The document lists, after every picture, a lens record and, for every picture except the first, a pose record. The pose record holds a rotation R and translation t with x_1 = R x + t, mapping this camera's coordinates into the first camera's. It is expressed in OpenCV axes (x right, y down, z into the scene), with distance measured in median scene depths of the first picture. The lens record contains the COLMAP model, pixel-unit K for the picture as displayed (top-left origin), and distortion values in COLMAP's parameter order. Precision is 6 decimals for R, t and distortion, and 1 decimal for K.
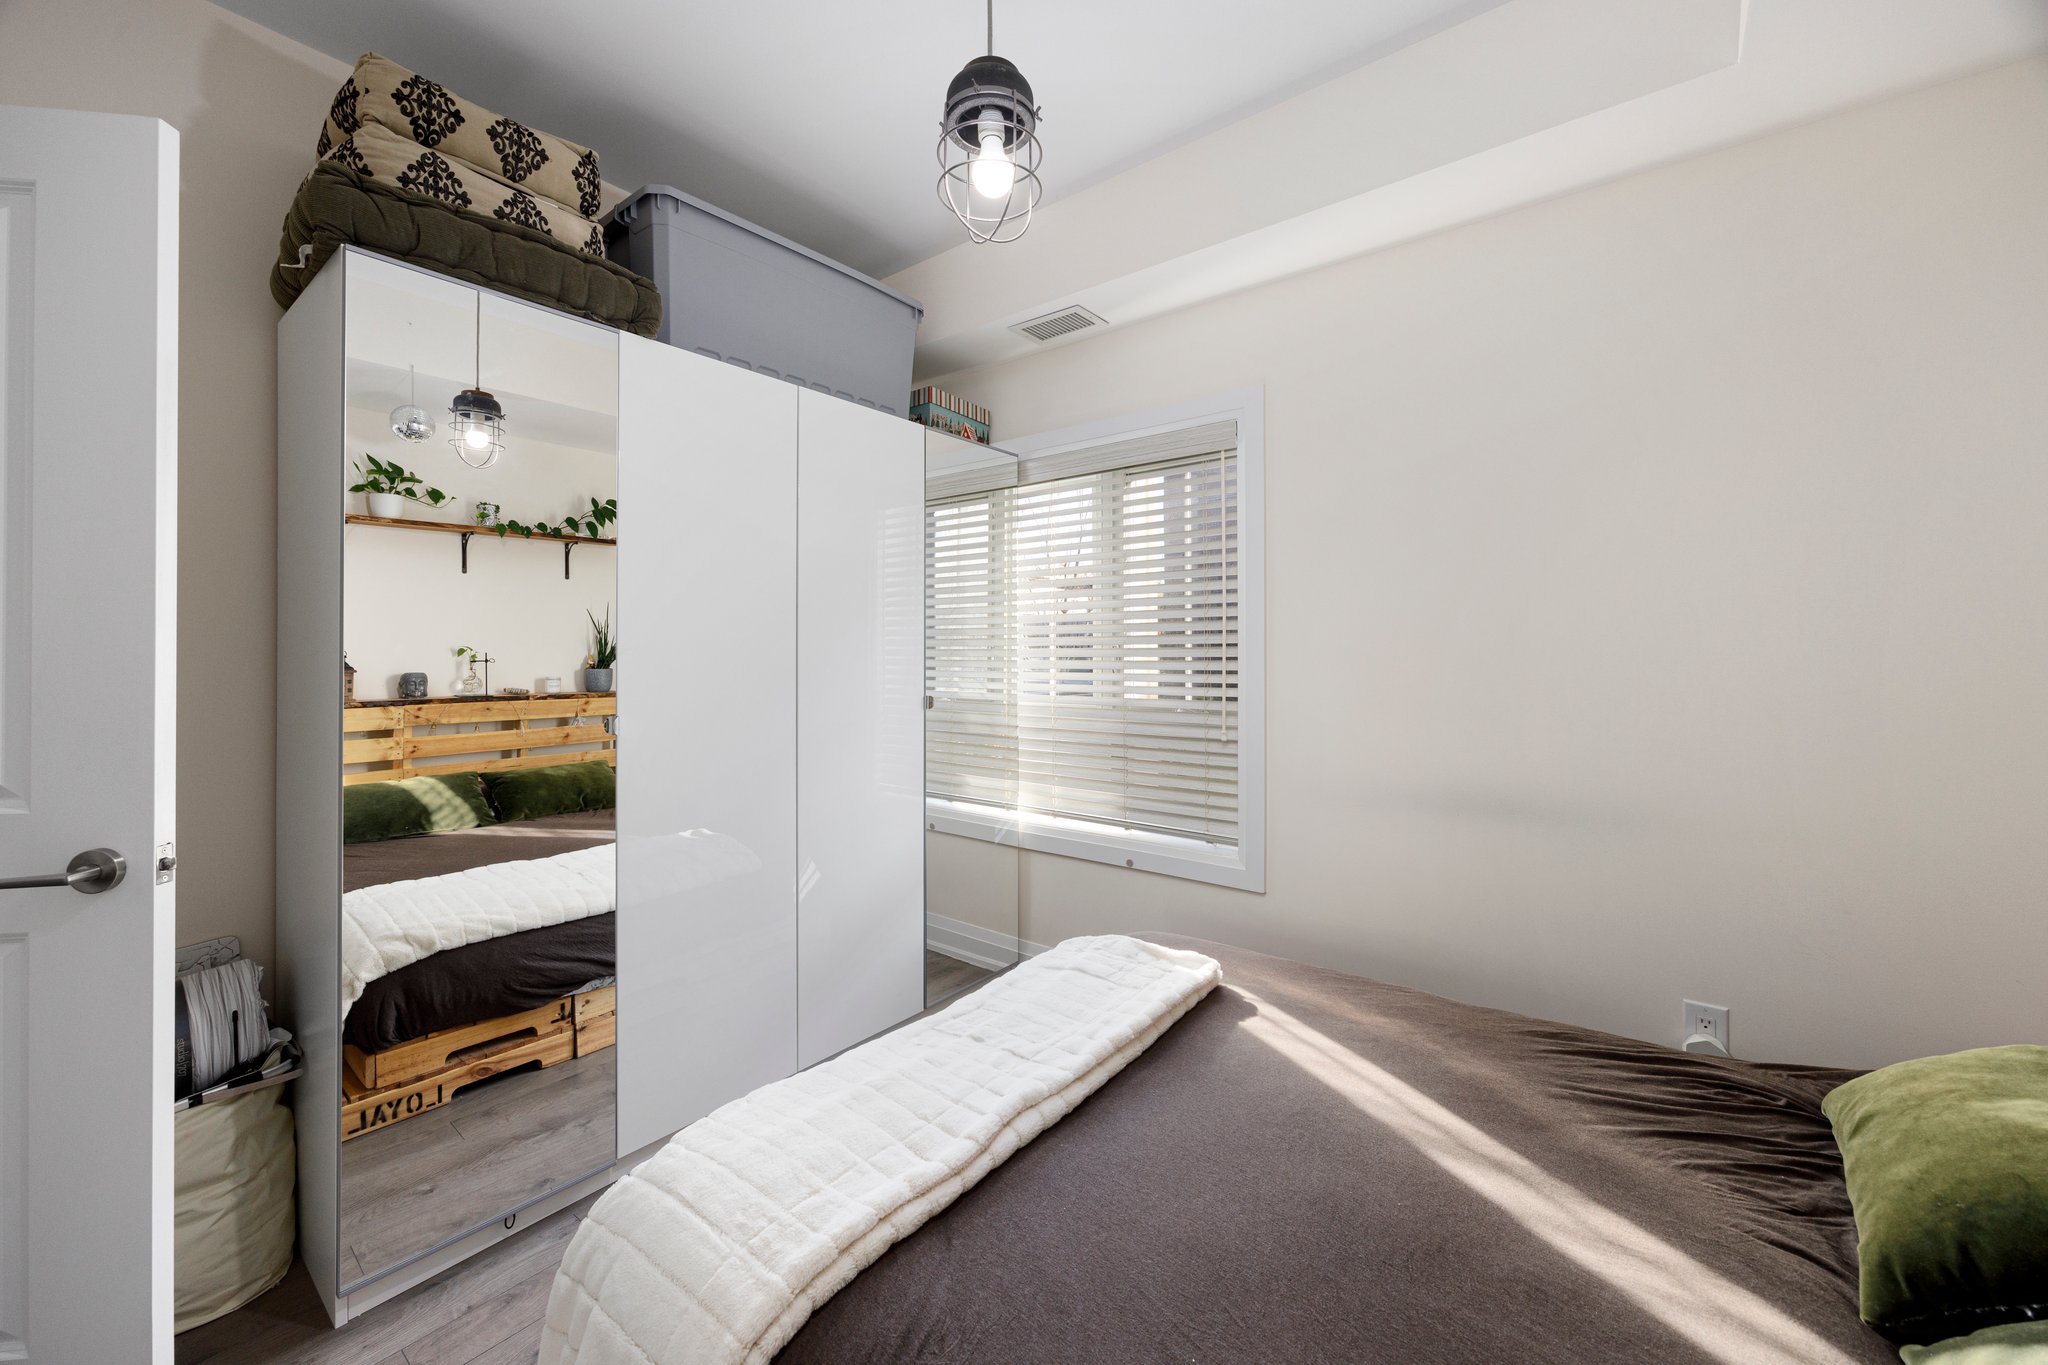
lens RADIAL K [[791.1, 0, 1034.8], [0, 791.1, 662.2], [0, 0, 1]] dist [0.001165, 0.000152]
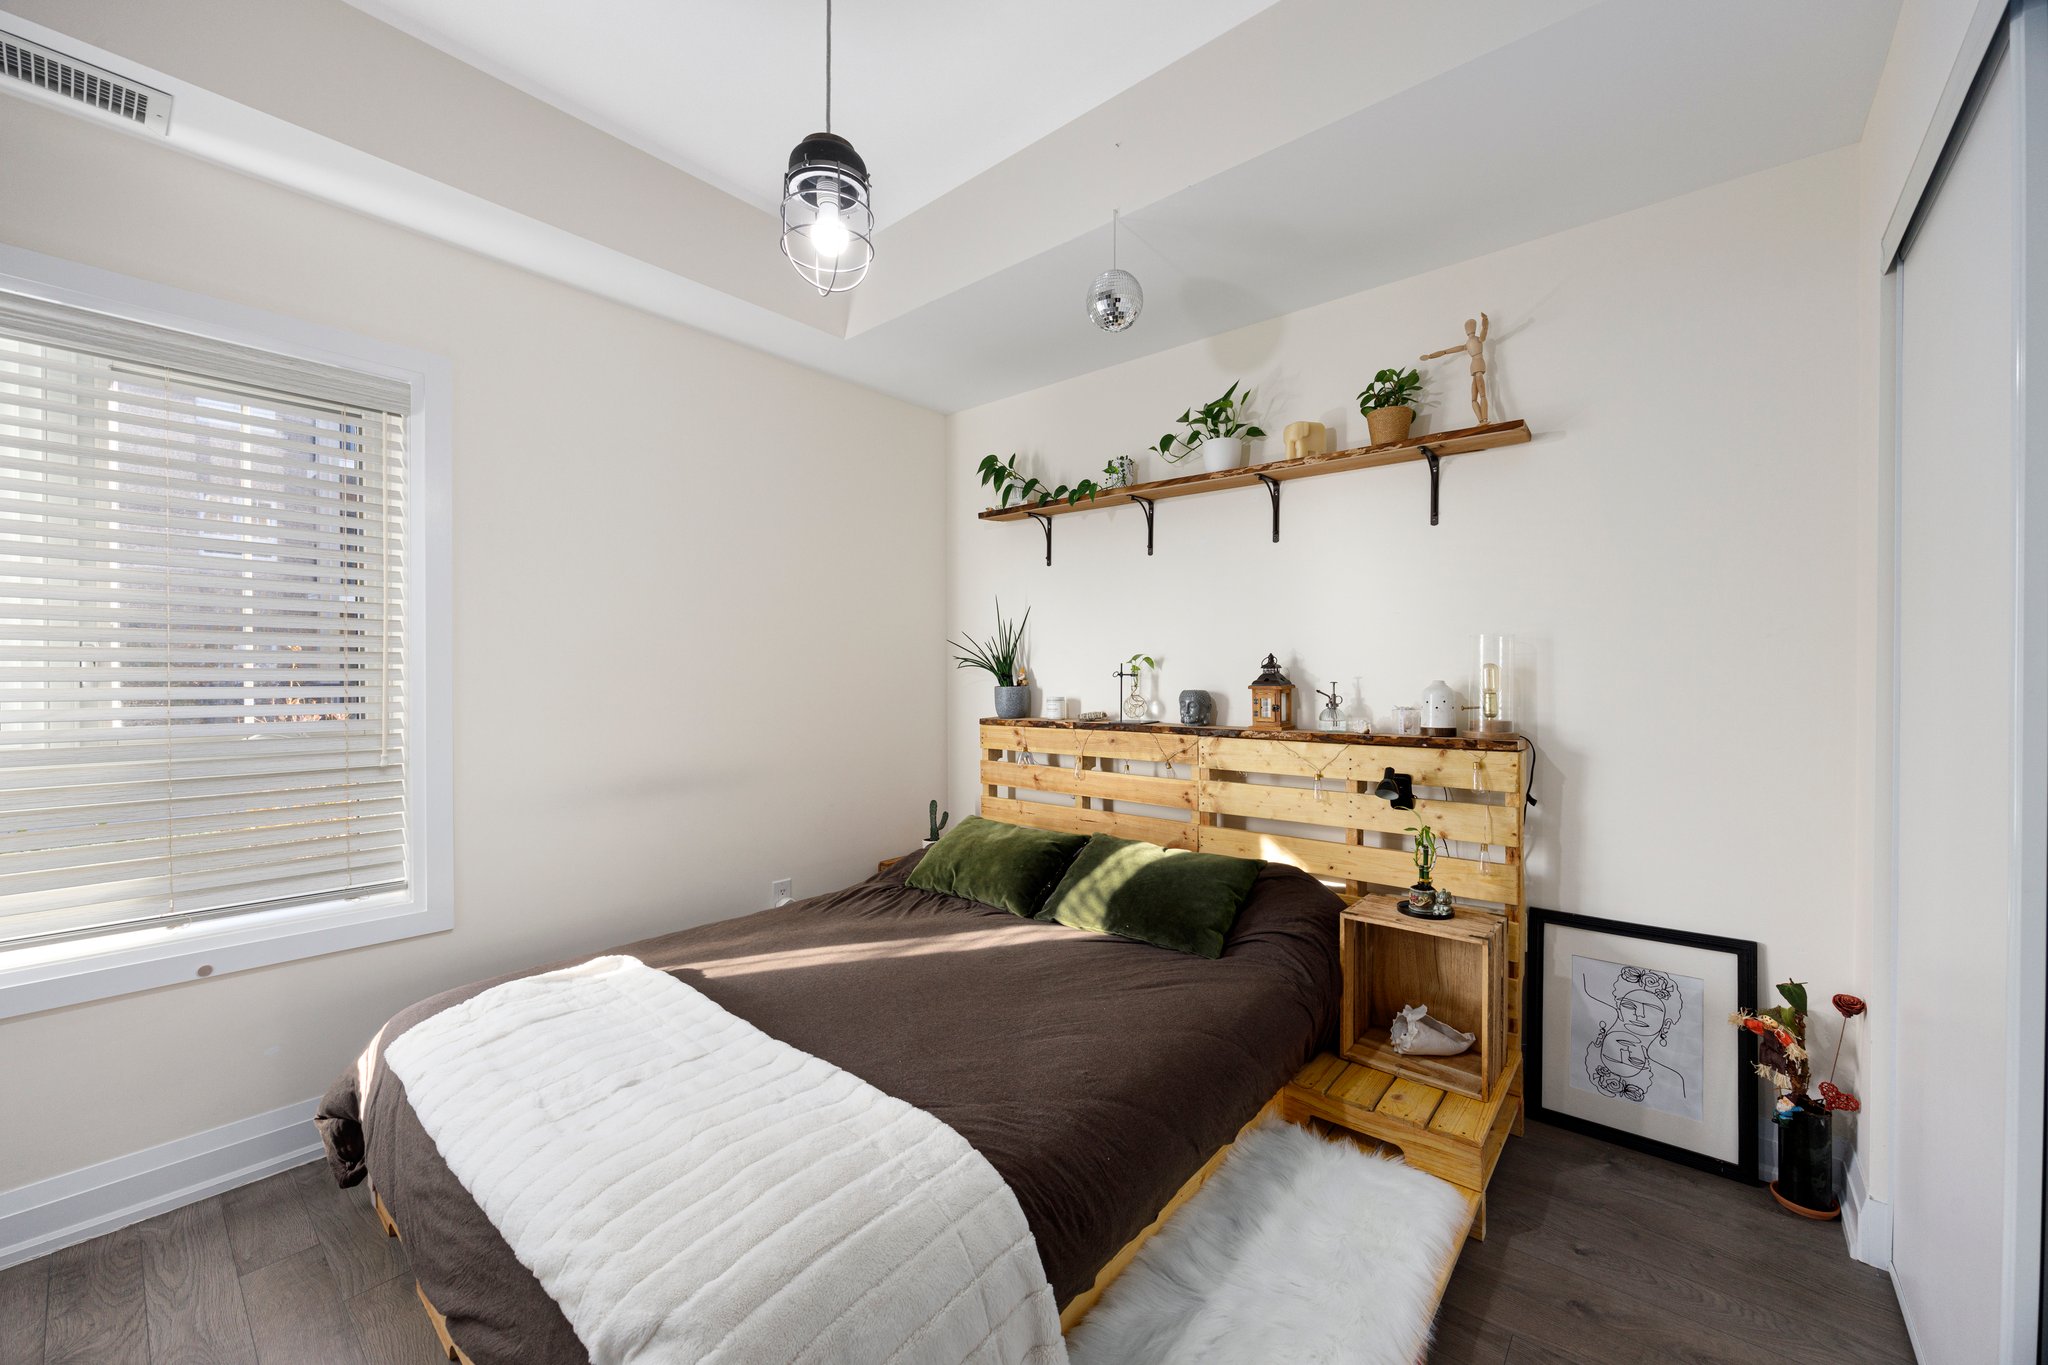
lens RADIAL K [[791.1, 0, 1034.1], [0, 791.1, 683.3], [0, 0, 1]] dist [0.001165, 0.000152]
pose [[0.041424, -0.006349, 0.999121, -0.803457], [0.002734, 0.999977, 0.006241, 0.014682], [-0.999138, 0.002473, 0.041440, 0.425661]]
